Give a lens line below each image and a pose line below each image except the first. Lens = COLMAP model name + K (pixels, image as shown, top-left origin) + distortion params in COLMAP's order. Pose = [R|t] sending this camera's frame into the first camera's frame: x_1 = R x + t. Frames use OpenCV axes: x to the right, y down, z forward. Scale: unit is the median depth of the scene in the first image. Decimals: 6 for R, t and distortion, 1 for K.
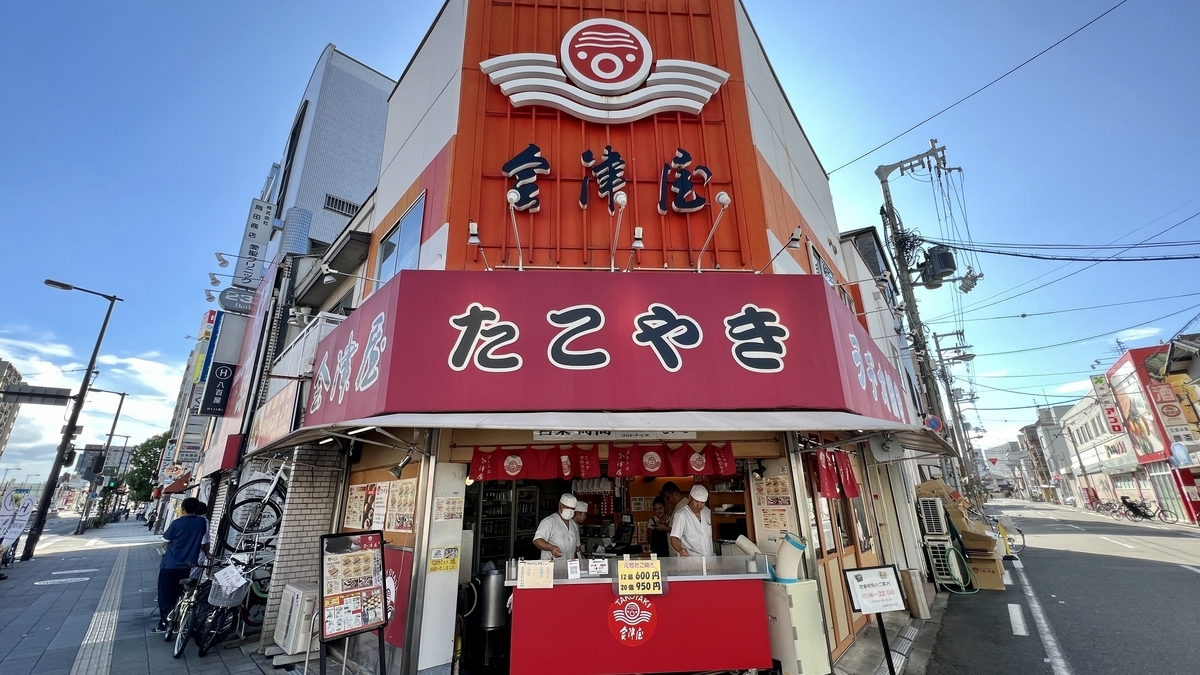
lens RADIAL K [[471.8, 0, 598.9], [0, 471.8, 334.8], [0, 0, 1]] dist [-0.003730, -0.000414]
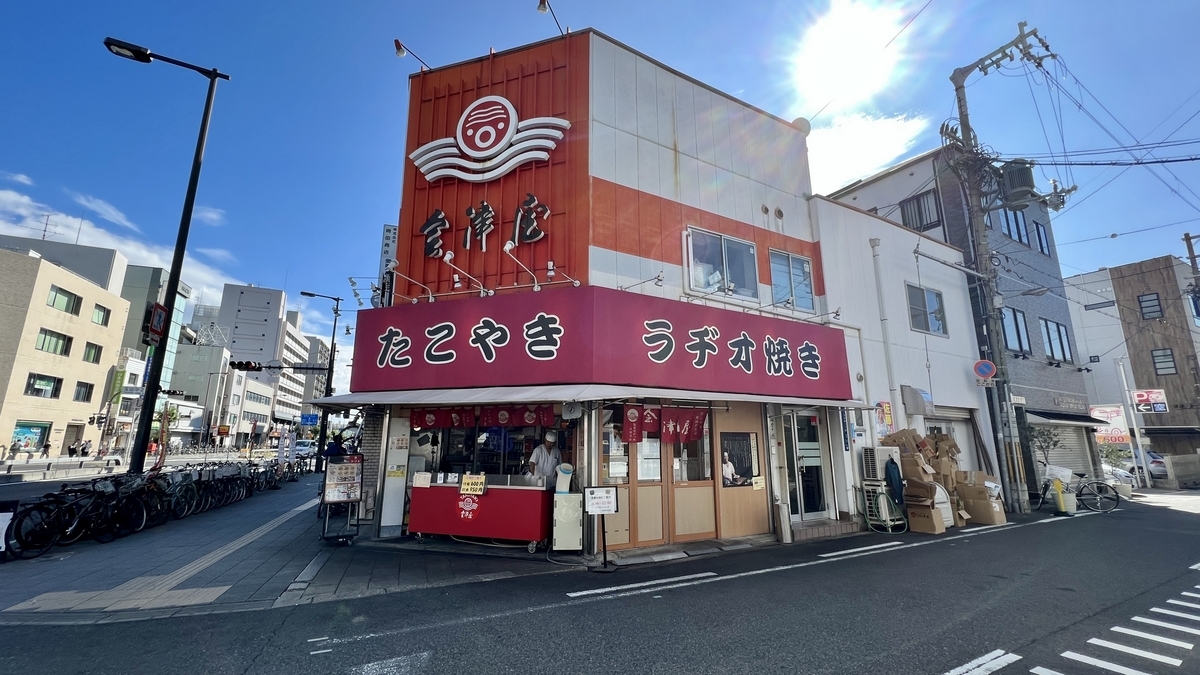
lens RADIAL K [[479.4, 0, 600.7], [0, 479.4, 332.8], [0, 0, 1]] dist [-0.000665, -0.000008]
pose [[0.927890, -0.063214, -0.367456, 1.056755], [0.104044, 0.990274, 0.092369, -0.124409], [0.358044, -0.123940, 0.925442, -0.327574]]
